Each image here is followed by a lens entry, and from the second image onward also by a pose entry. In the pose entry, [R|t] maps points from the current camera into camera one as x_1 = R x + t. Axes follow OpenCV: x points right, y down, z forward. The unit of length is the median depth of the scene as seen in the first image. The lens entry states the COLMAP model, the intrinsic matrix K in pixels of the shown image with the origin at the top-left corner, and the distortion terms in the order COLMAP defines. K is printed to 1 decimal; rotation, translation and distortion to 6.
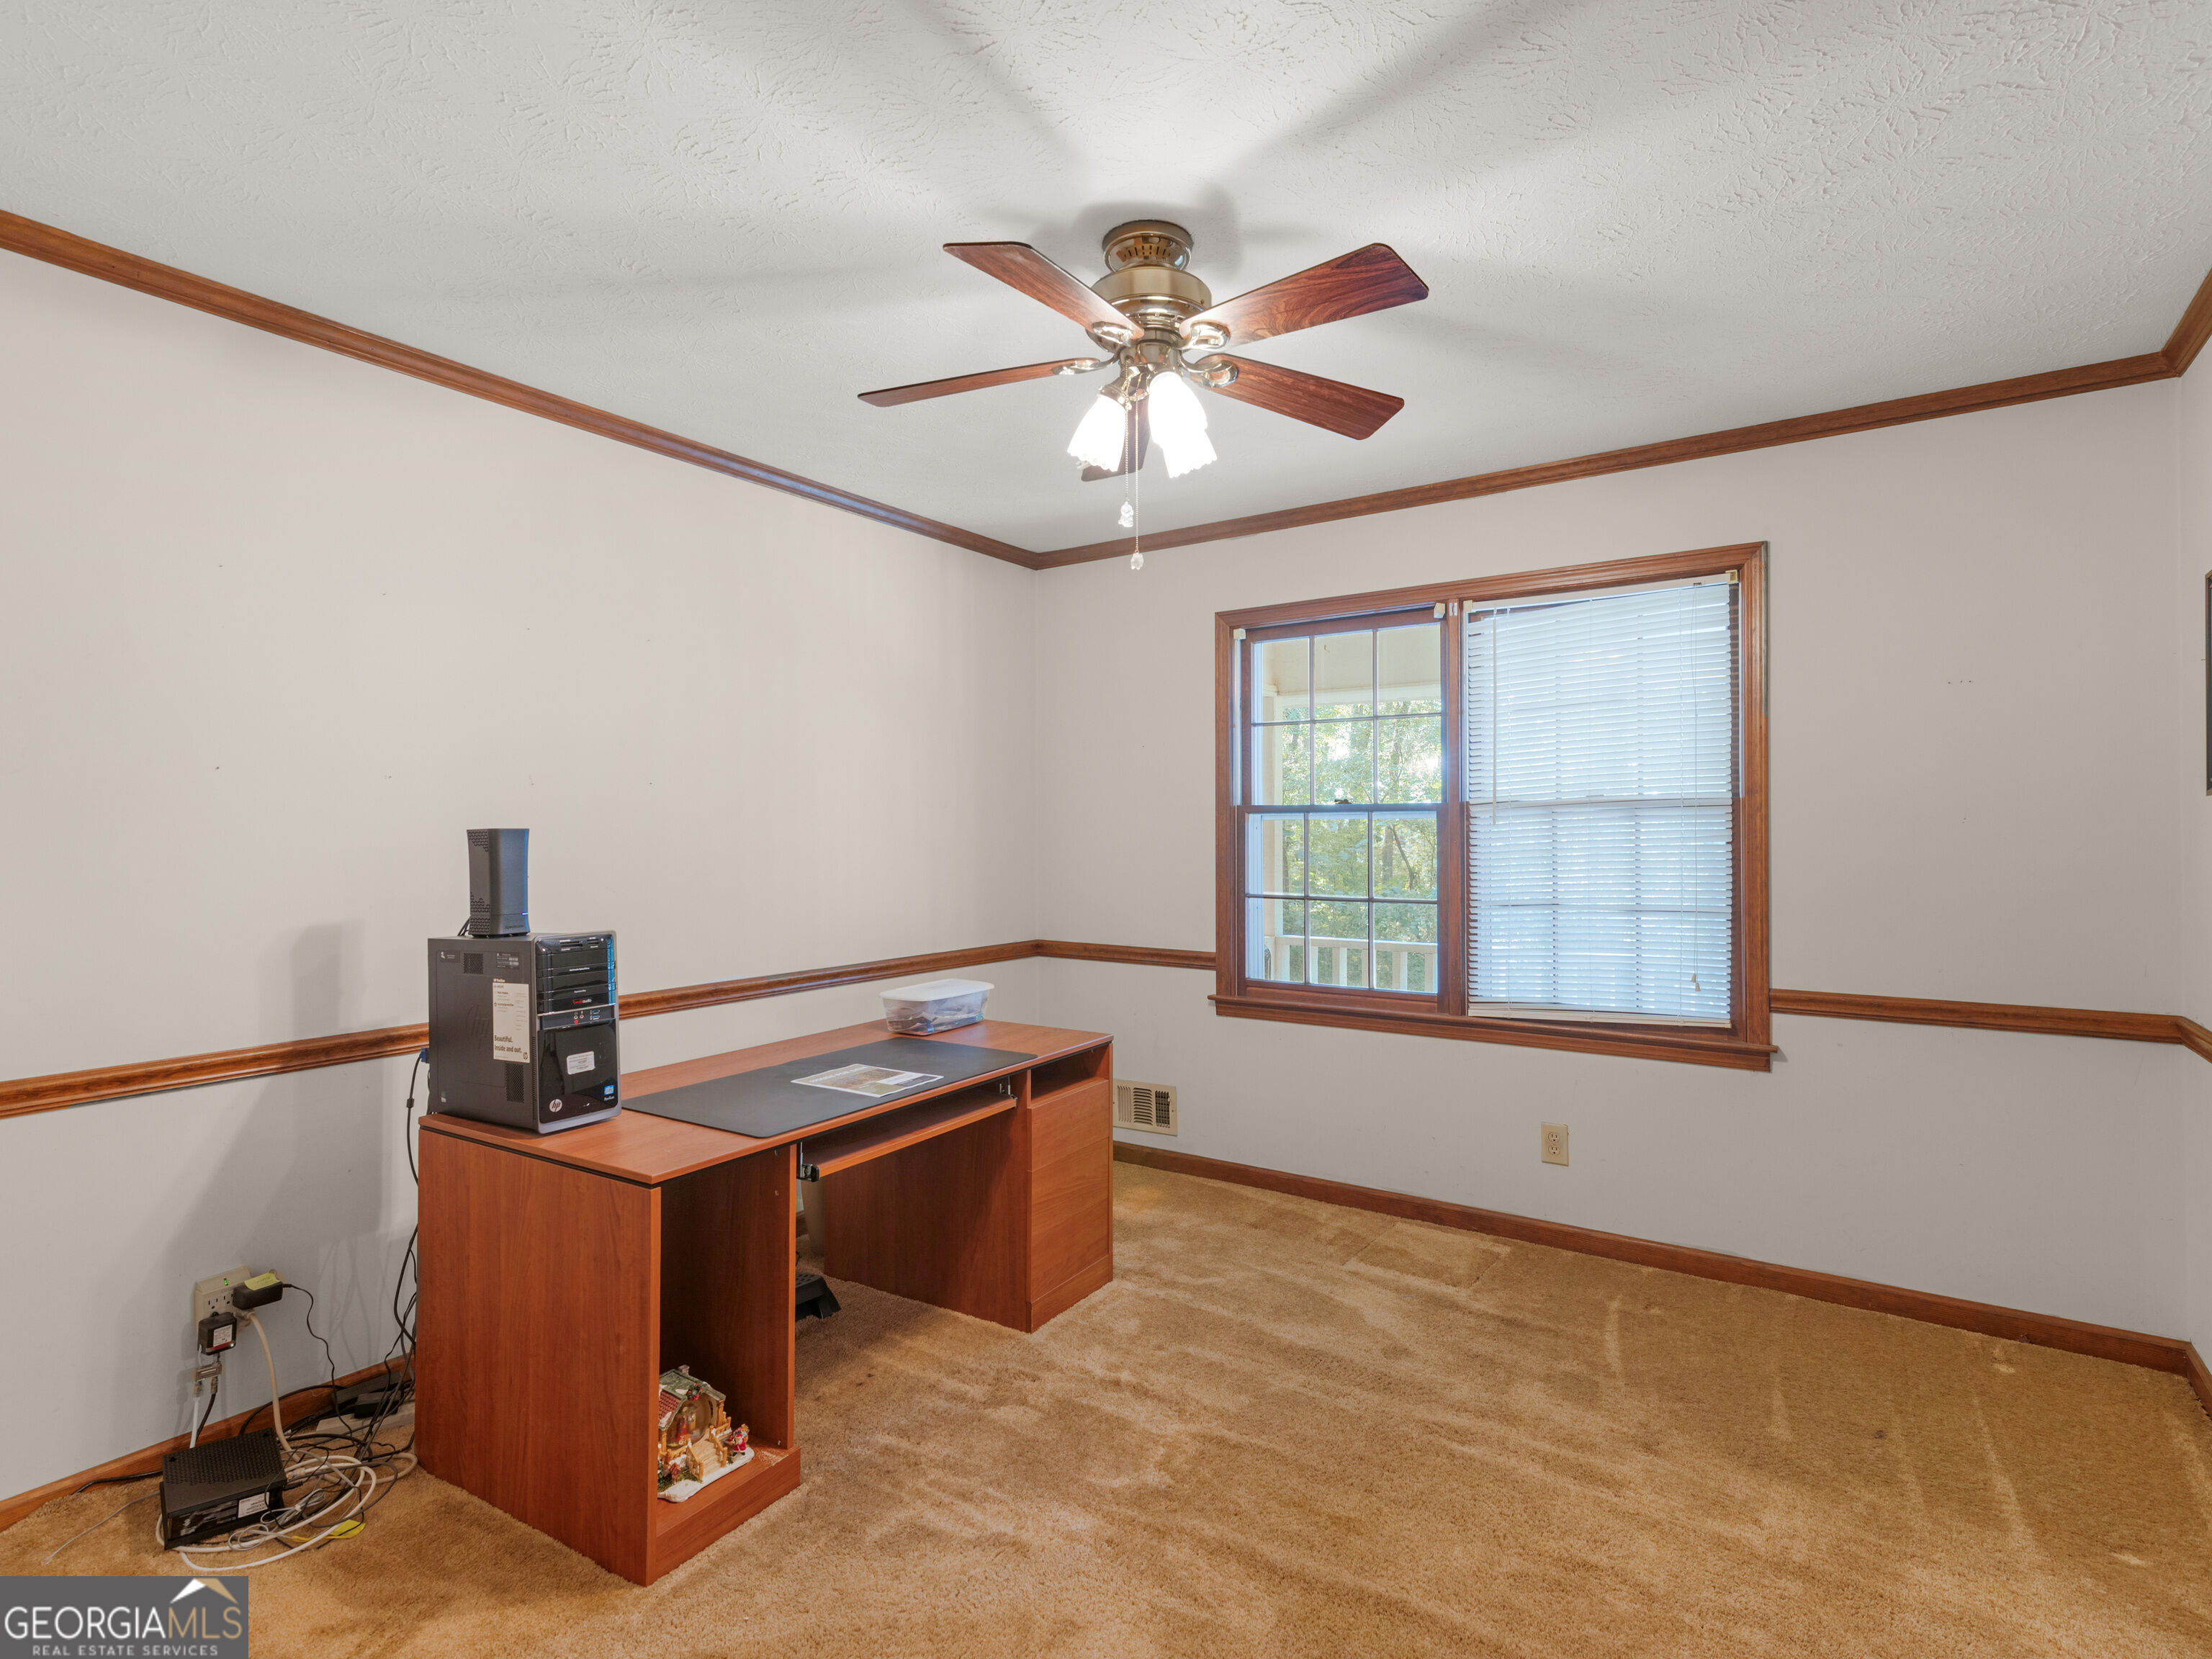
lens RADIAL K [[1044.2, 0, 1106.0], [0, 1044.2, 829.5], [0, 0, 1]] dist [0.000090, -0.000178]
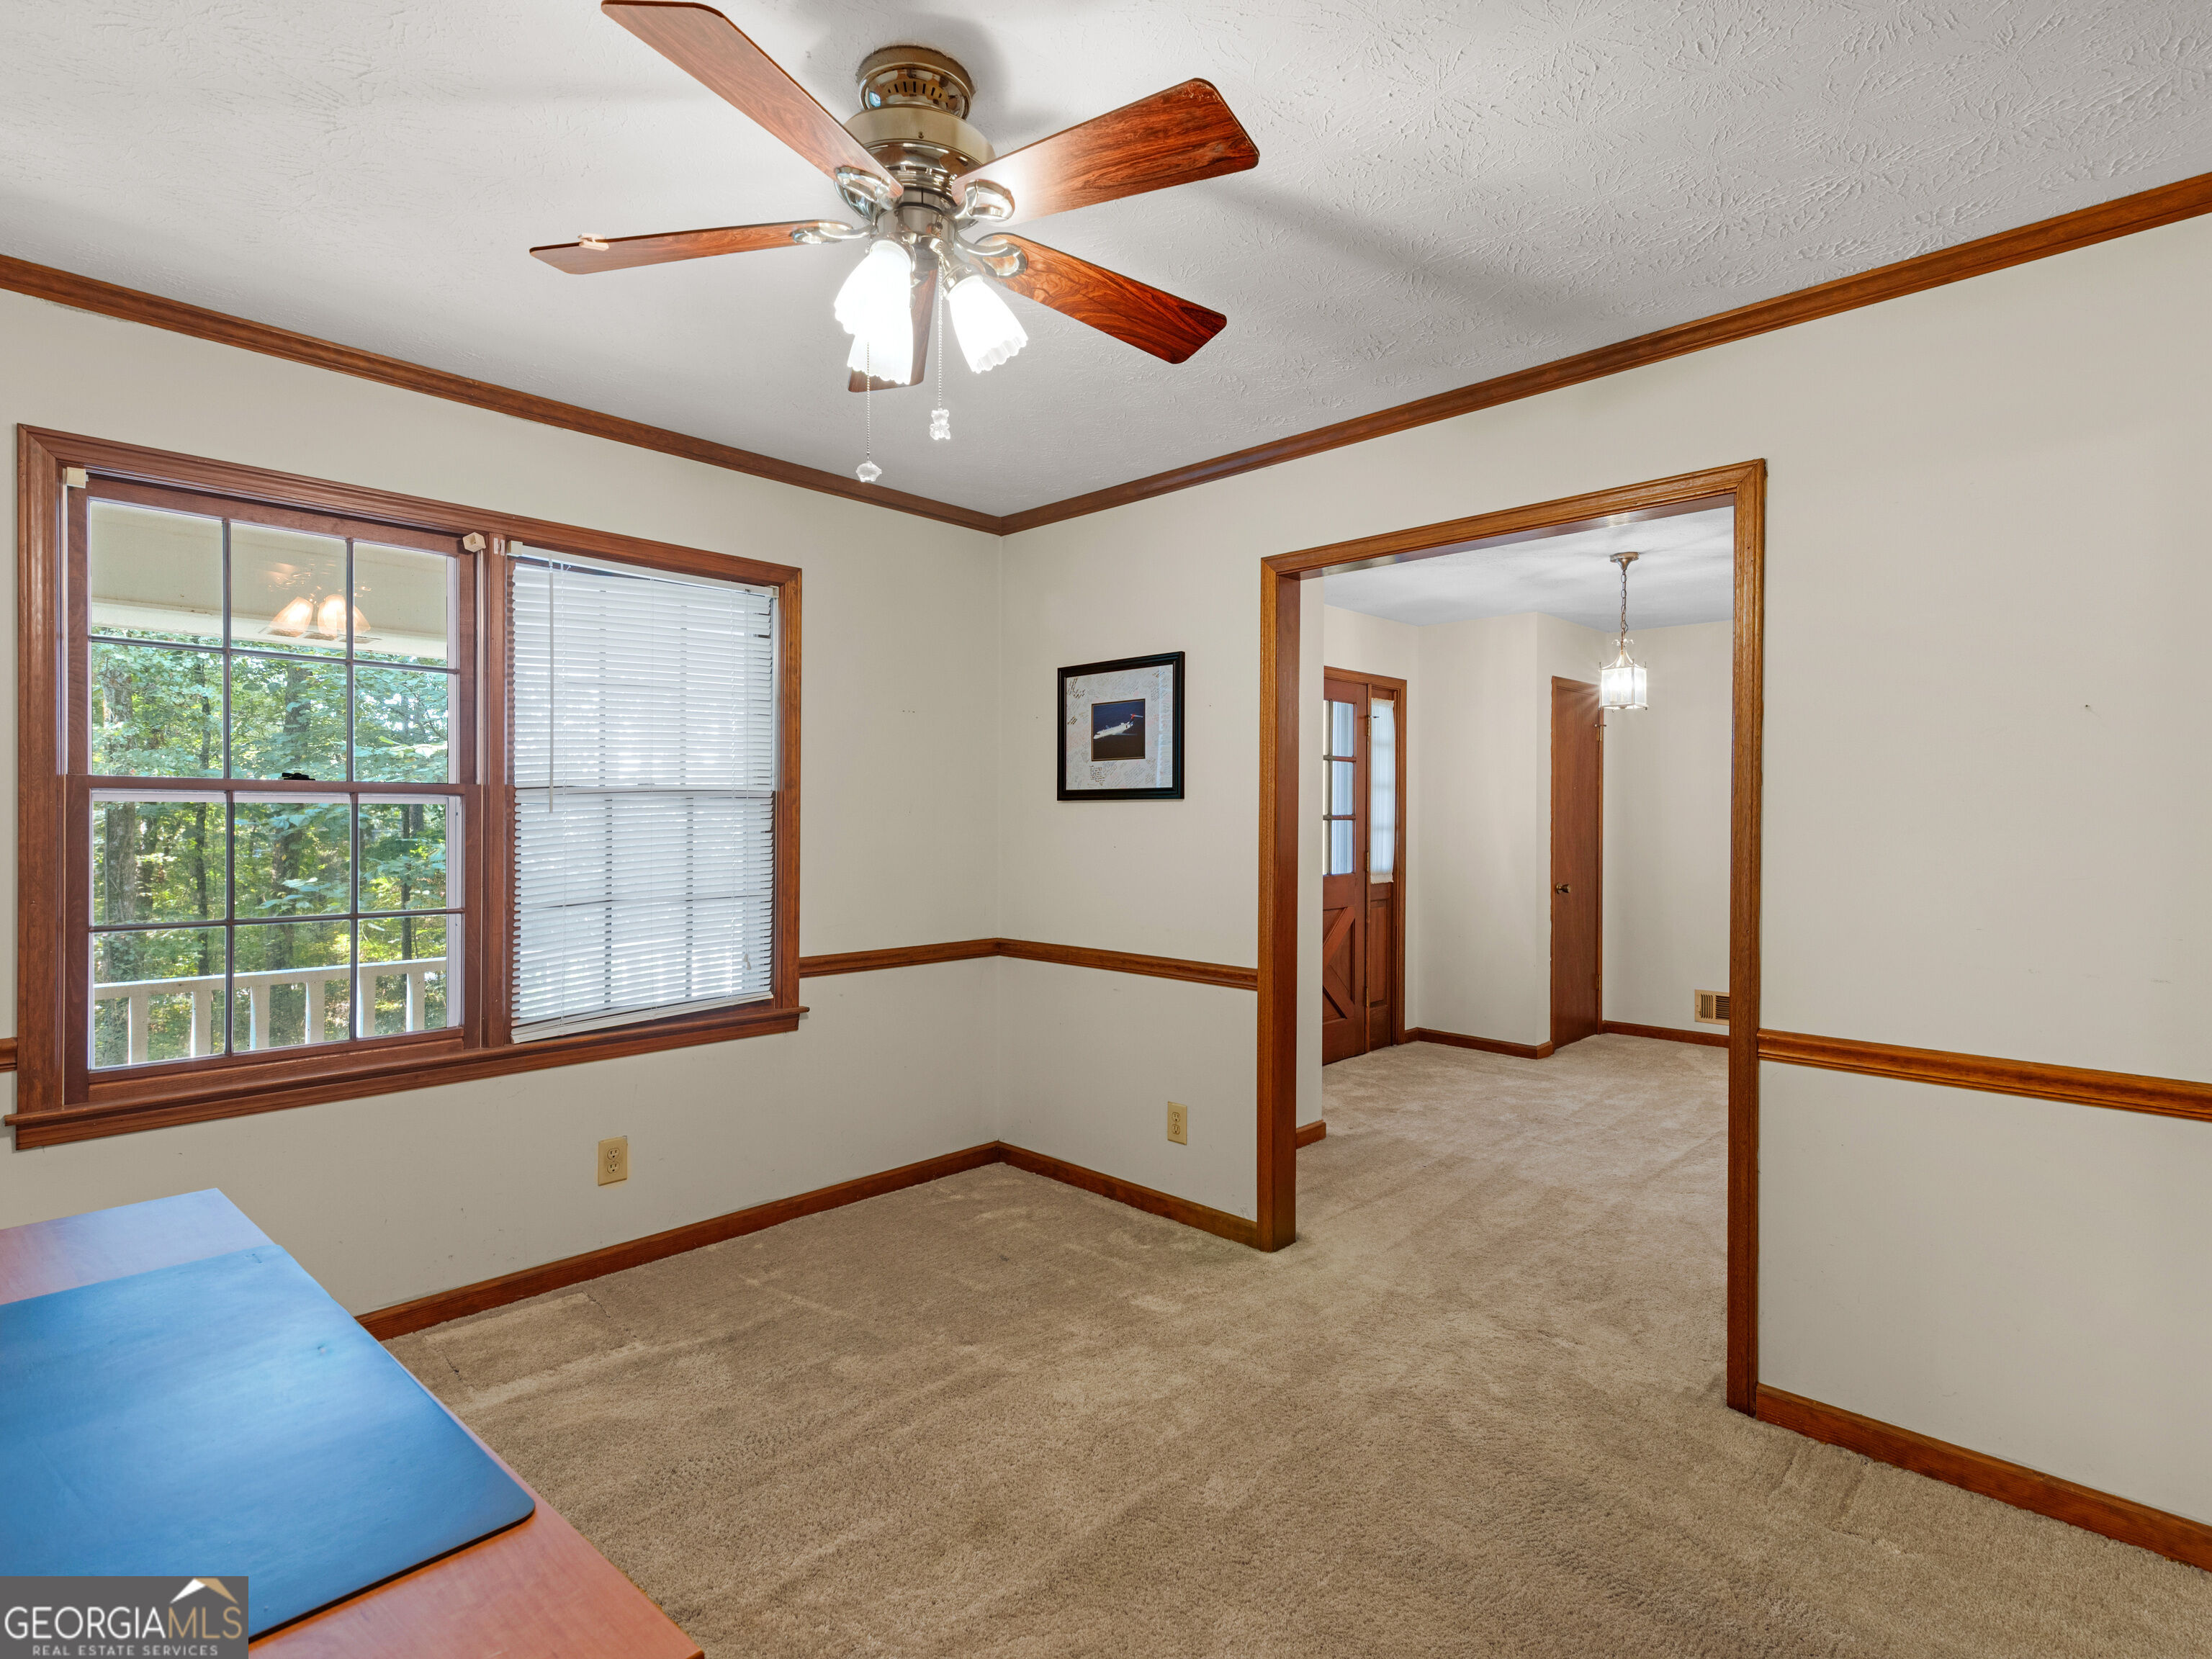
lens RADIAL K [[1146.4, 0, 1003.5], [0, 1146.4, 825.7], [0, 0, 1]] dist [0.003120, 0.000136]
pose [[0.197172, -0.004595, 0.980358, -0.495299], [-0.004820, 0.999972, 0.005656, -0.001393], [-0.980357, -0.005841, 0.197144, 0.467725]]
